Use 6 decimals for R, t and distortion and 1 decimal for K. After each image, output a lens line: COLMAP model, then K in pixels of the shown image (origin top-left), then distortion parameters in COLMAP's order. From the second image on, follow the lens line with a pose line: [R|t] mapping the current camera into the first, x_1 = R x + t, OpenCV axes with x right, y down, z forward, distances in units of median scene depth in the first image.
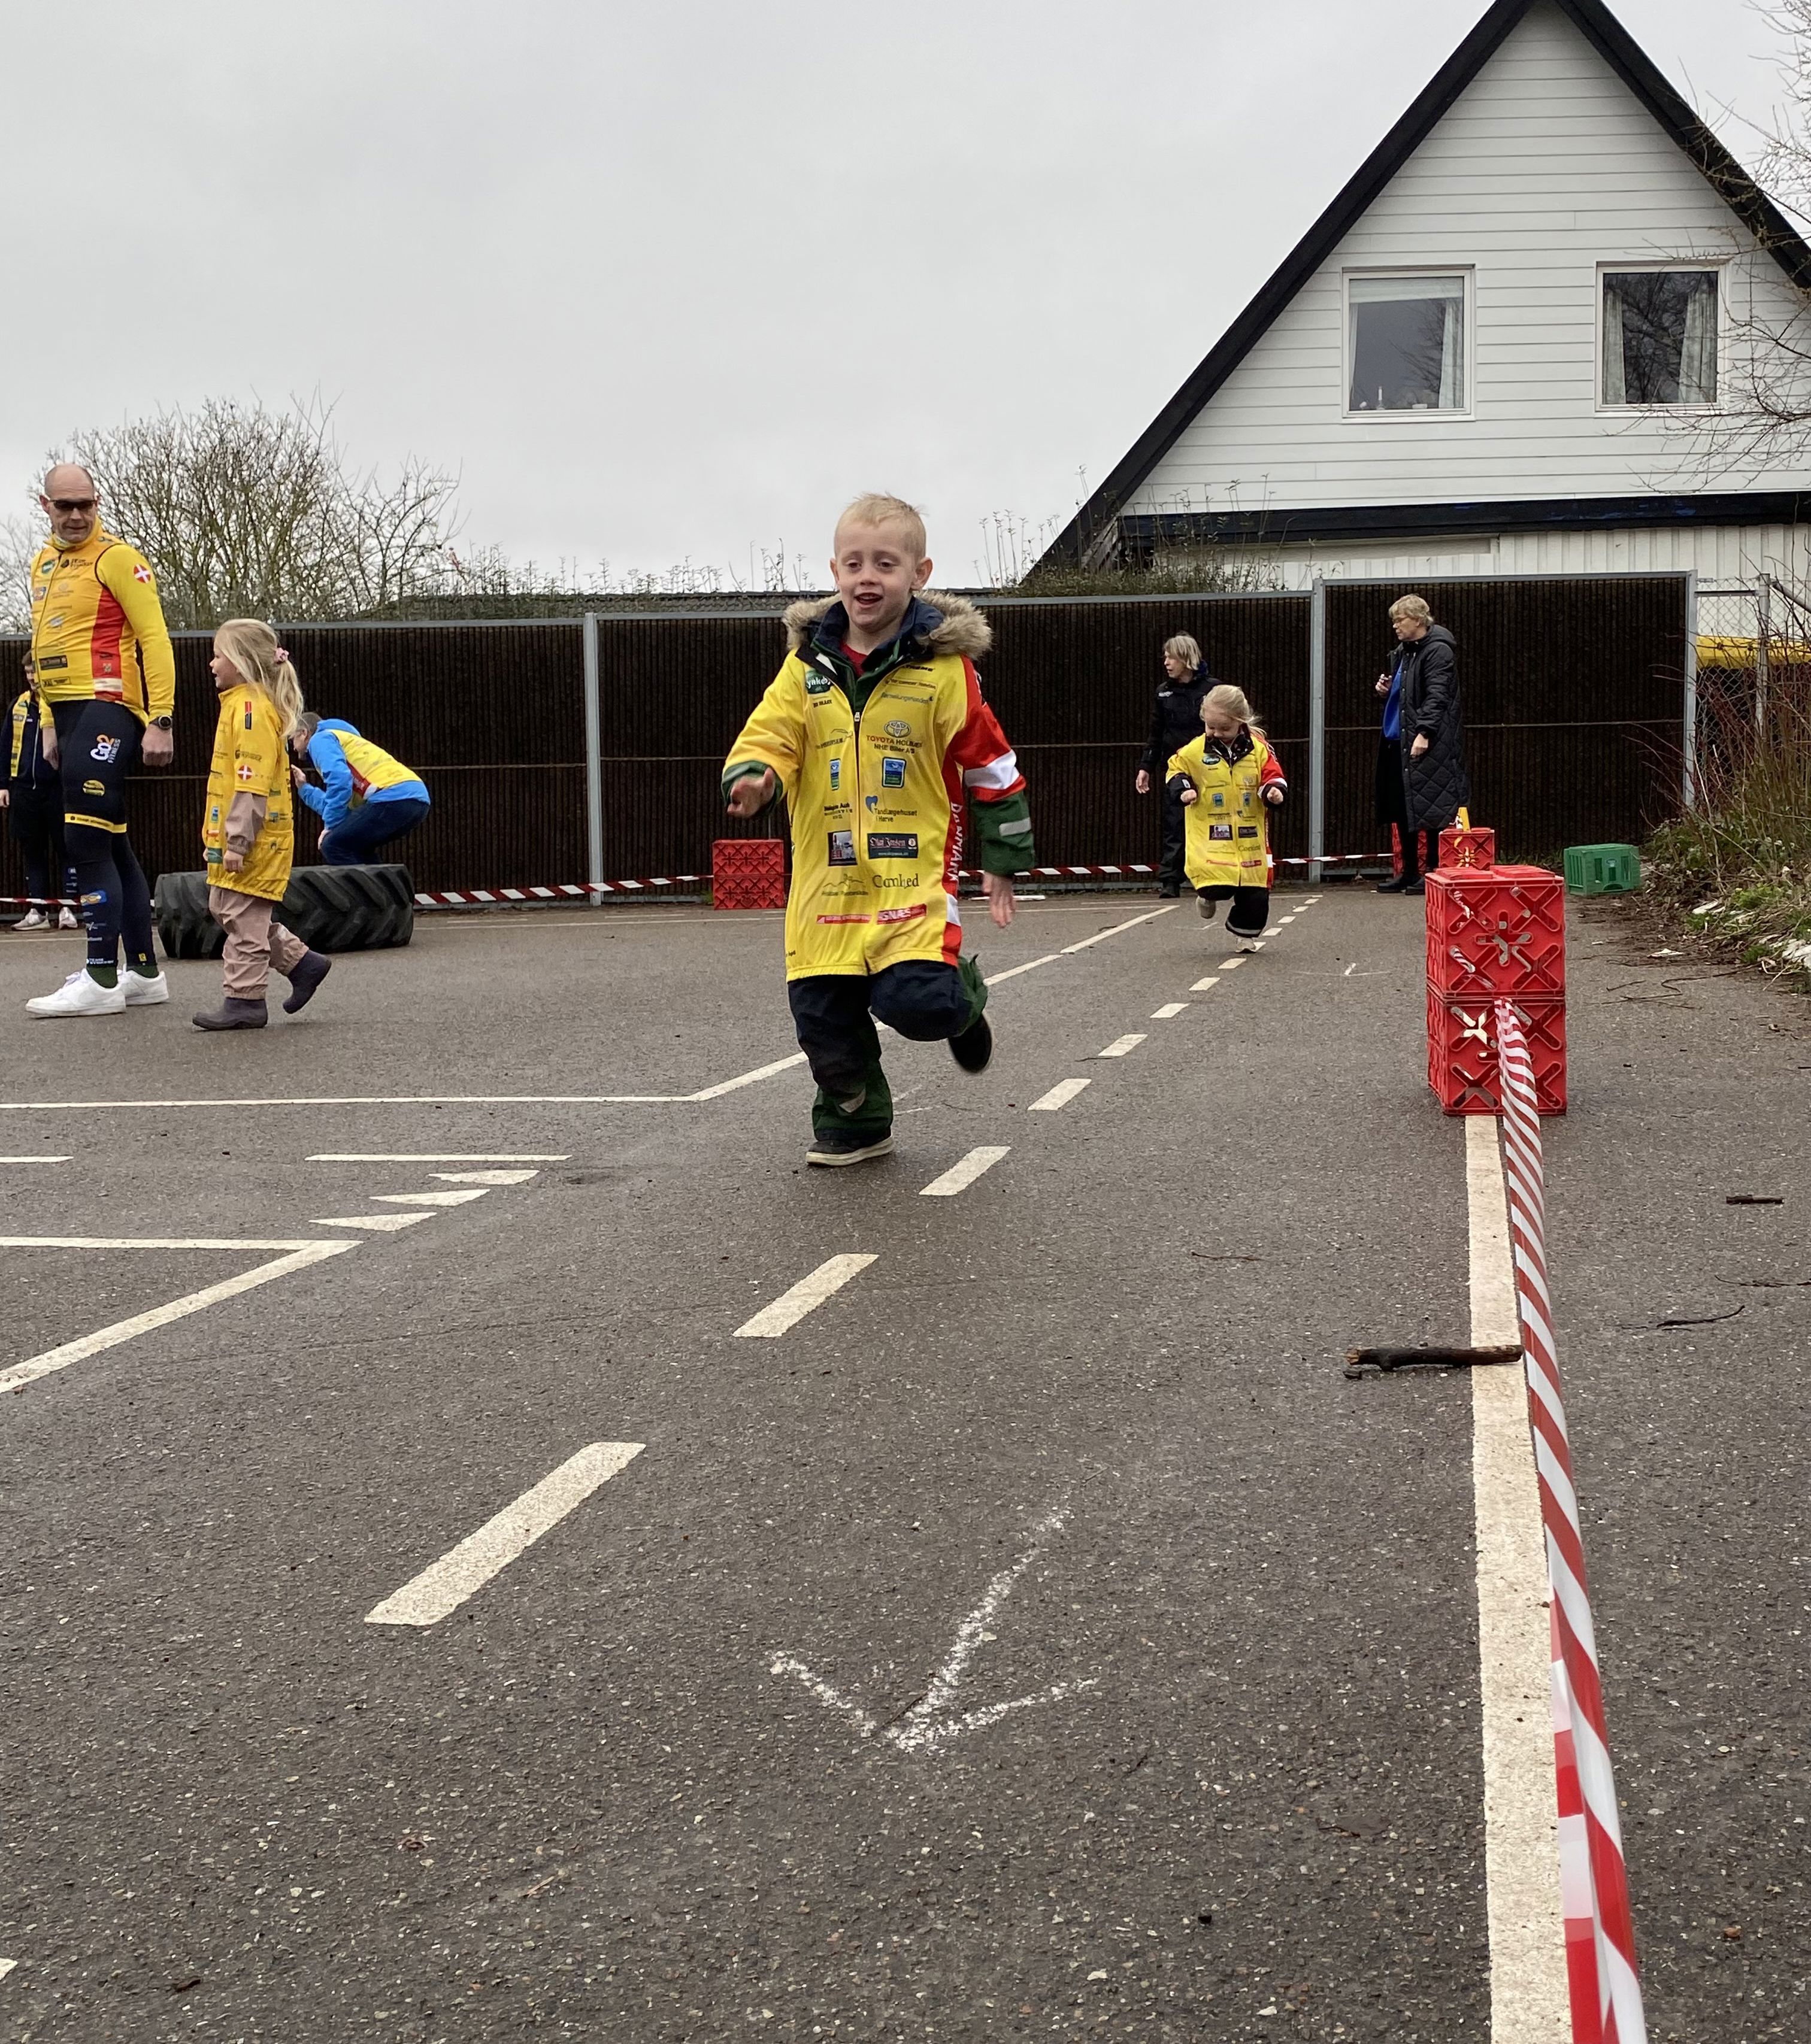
lens RADIAL K [[2310.1, 0, 888.5], [0, 2310.1, 1012.4], [0, 0, 1]] dist [0.183921, -0.578392]
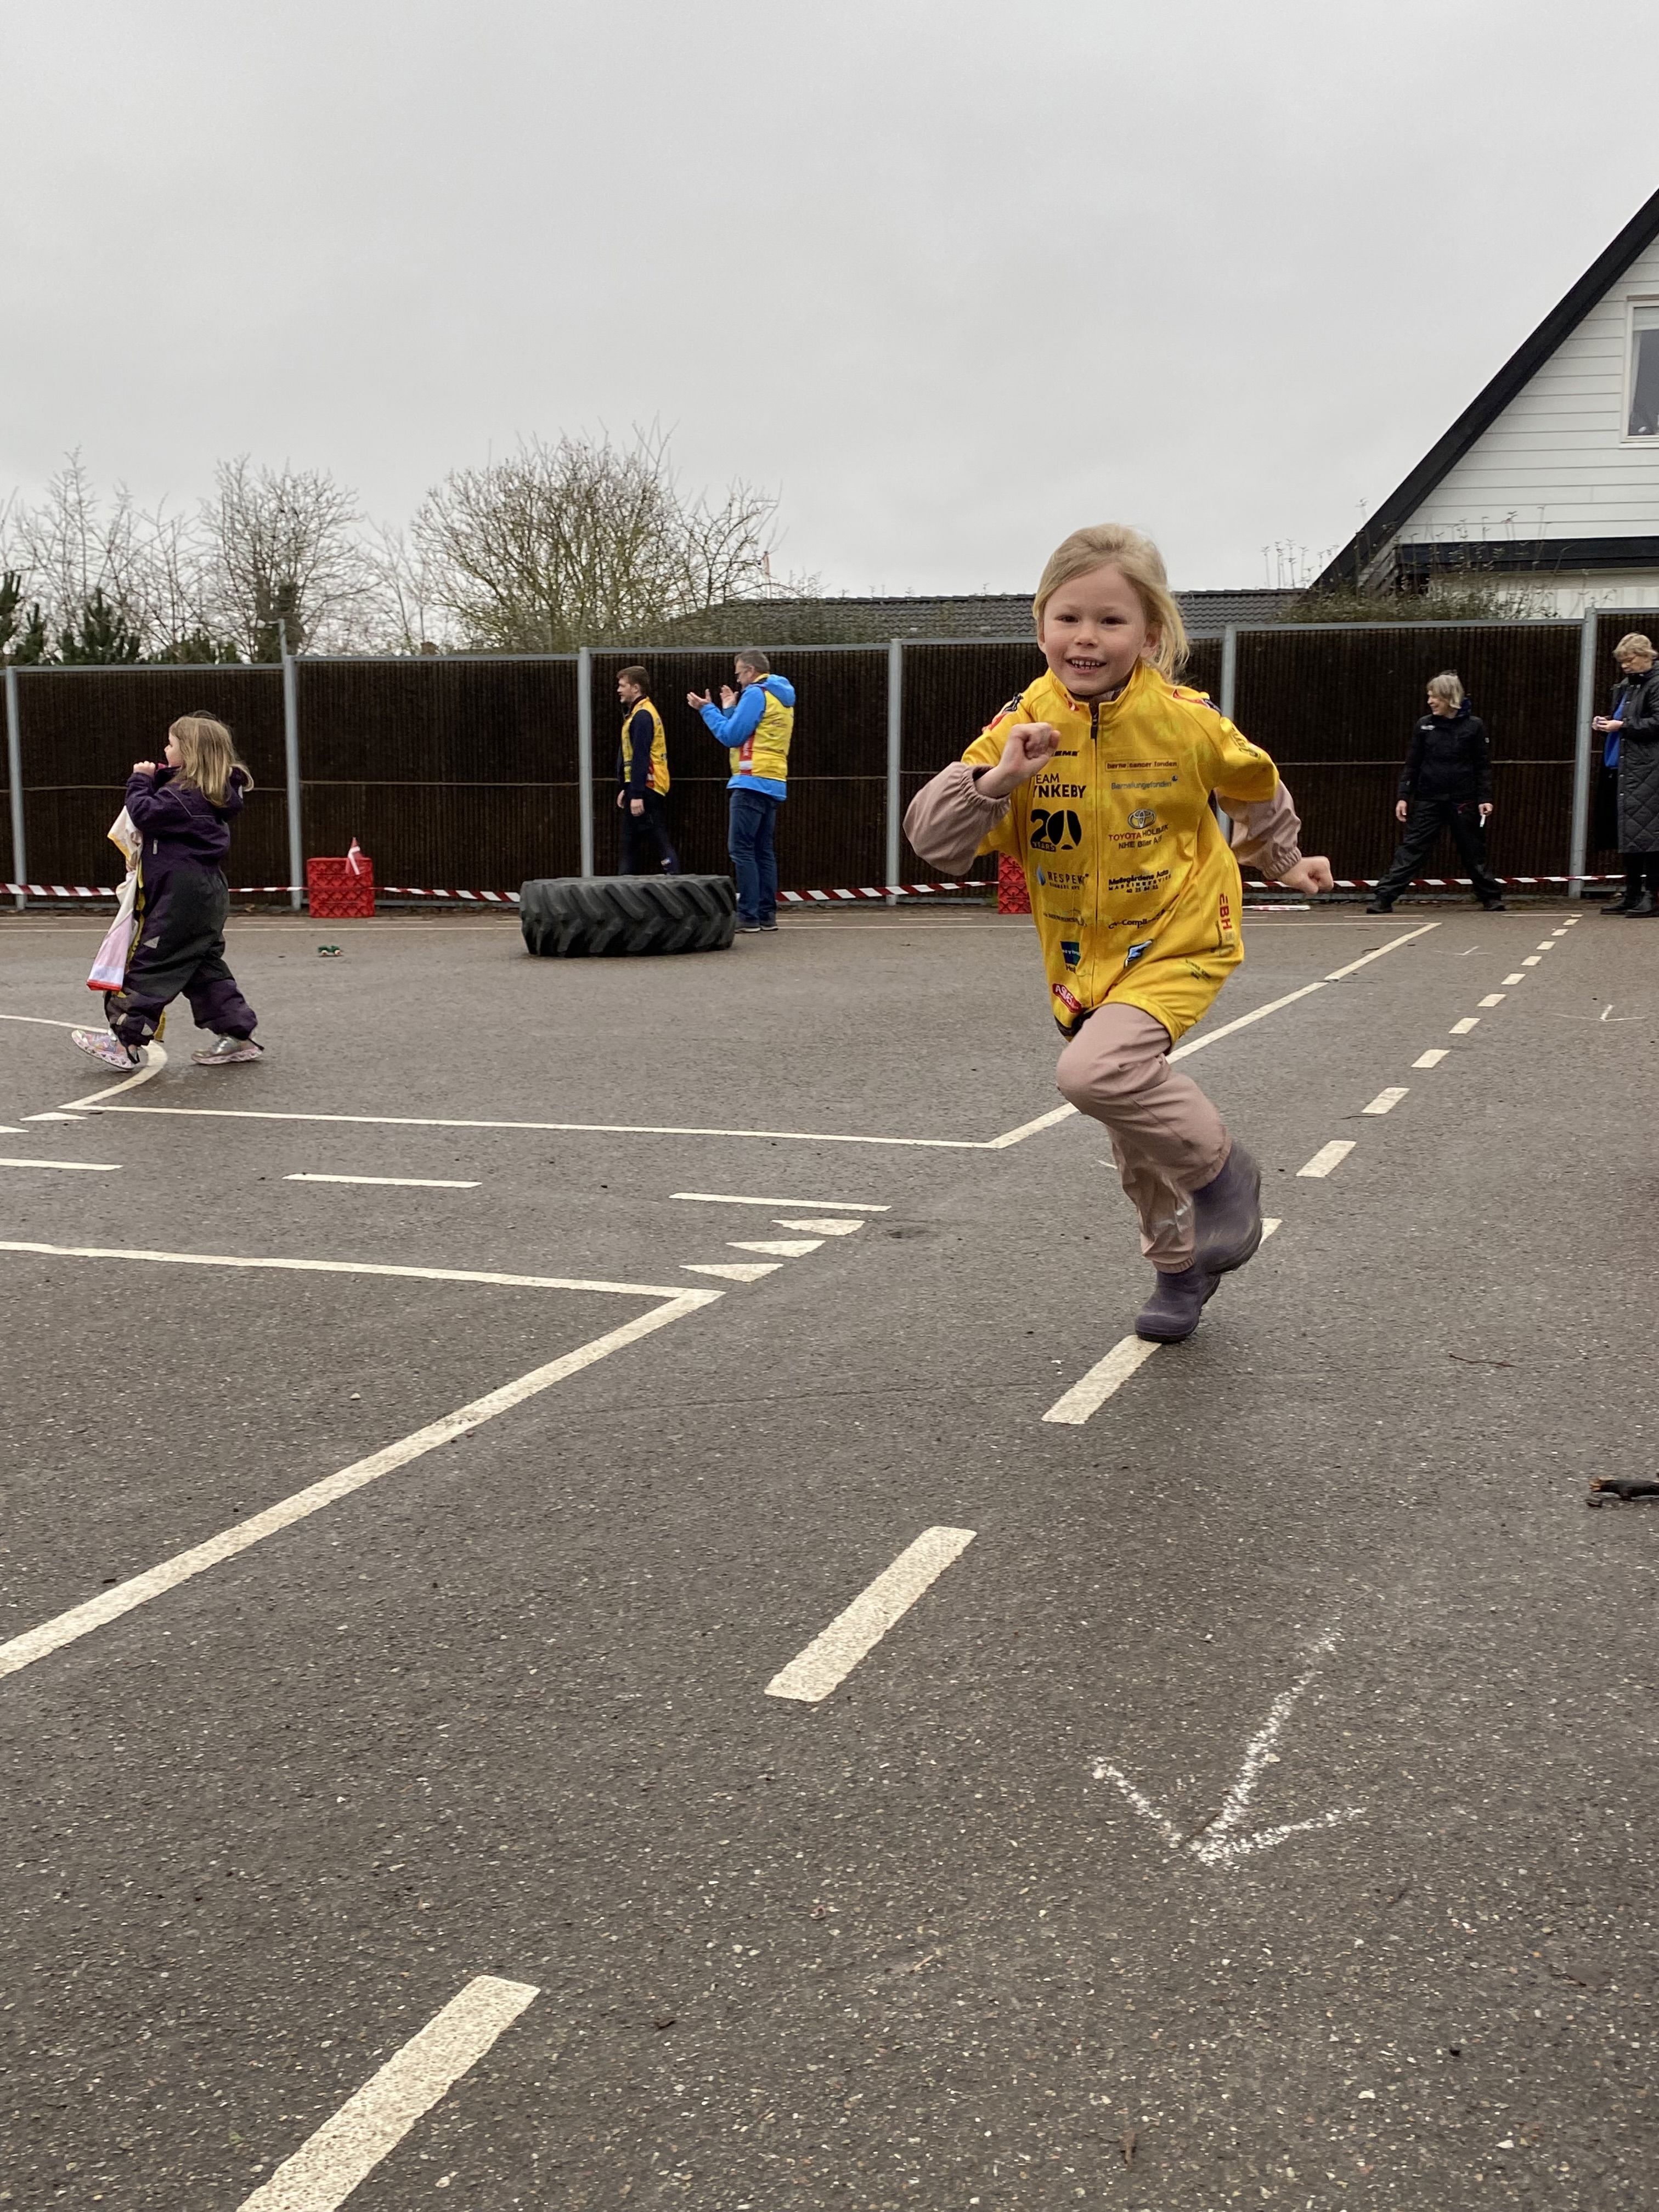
lens RADIAL K [[2119.6, 0, 812.8], [0, 2119.6, 1080.8], [0, 0, 1]] dist [0.174124, -0.511705]
pose [[0.987485, 0.036399, -0.153455, -0.027073], [-0.028273, 0.998096, 0.054811, -0.108060], [0.155158, -0.049786, 0.986634, -0.095766]]
